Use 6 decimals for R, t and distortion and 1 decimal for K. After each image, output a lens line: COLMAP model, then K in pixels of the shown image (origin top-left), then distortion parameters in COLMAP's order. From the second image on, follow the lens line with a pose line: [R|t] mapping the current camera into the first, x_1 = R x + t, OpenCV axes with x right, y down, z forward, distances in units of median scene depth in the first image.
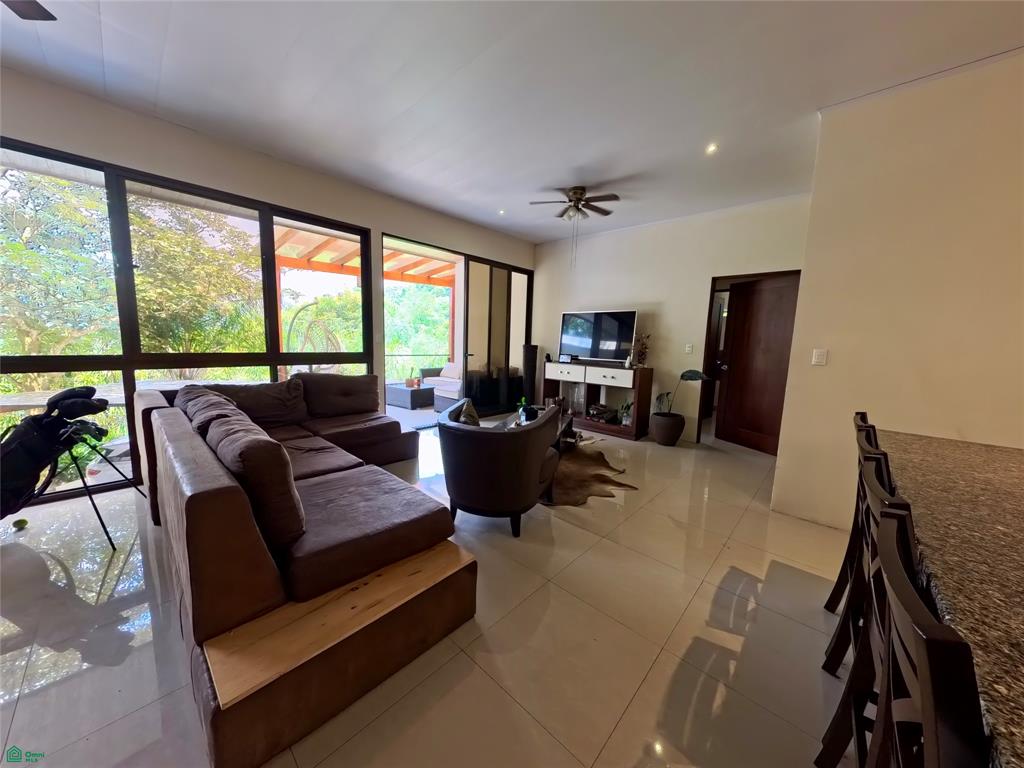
lens RADIAL K [[356.0, 0, 511.8], [0, 356.0, 382.8], [0, 0, 1]] dist [0.001228, -0.001388]
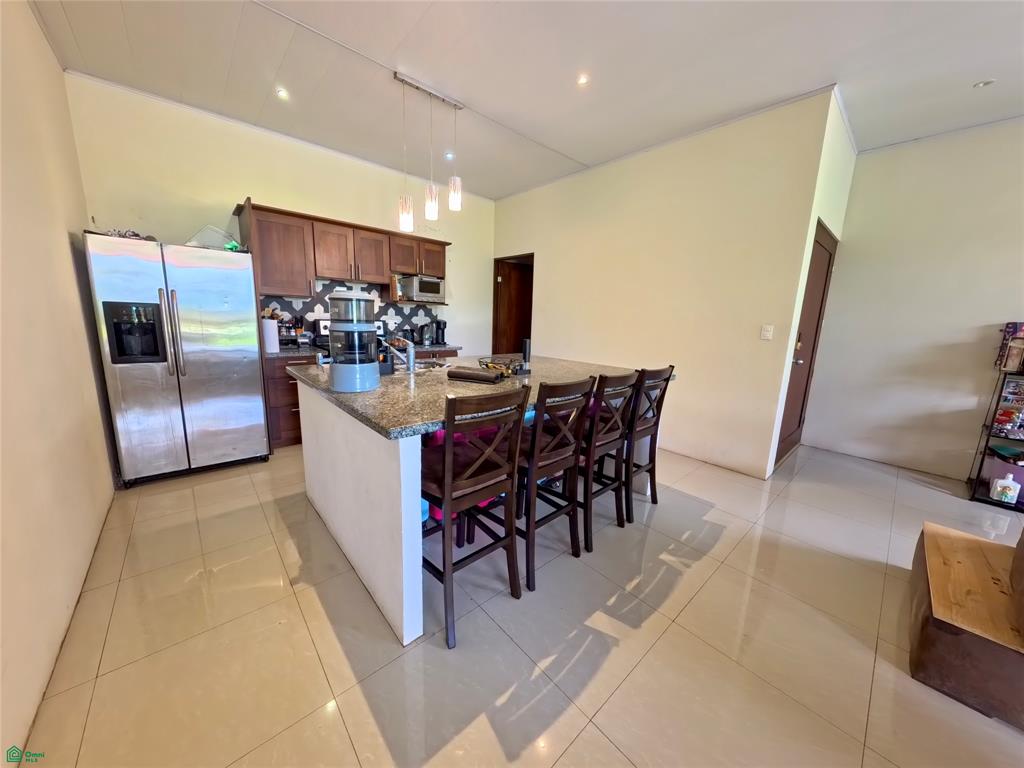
lens RADIAL K [[356.0, 0, 509.9], [0, 356.0, 383.0], [0, 0, 1]] dist [0.001228, -0.001388]
pose [[-0.992751, -0.082362, 0.087531, 0.348704], [-0.052373, 0.951950, 0.301741, -0.076730], [-0.108178, 0.294970, -0.949363, 0.740425]]
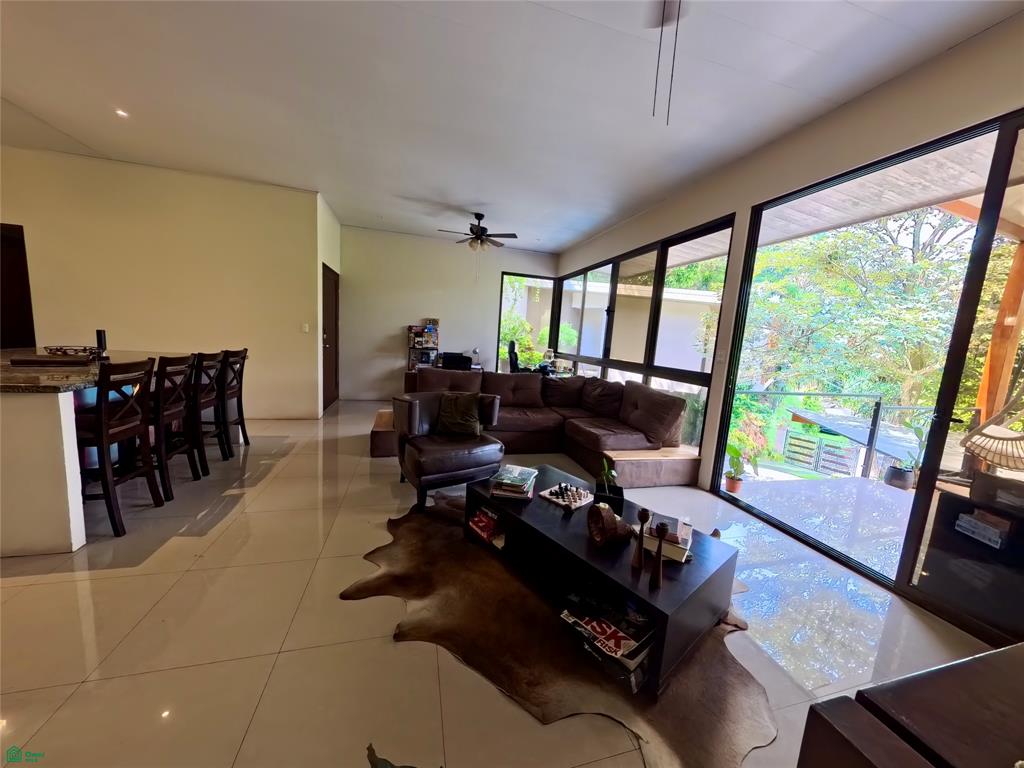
lens RADIAL K [[356.0, 0, 512.0], [0, 356.0, 383.2], [0, 0, 1]] dist [0.001228, -0.001388]
pose [[-0.526424, 0.041172, -0.849225, 0.559449], [-0.187087, 0.968736, 0.162939, -0.128881], [0.829383, 0.244654, -0.502263, 1.192555]]
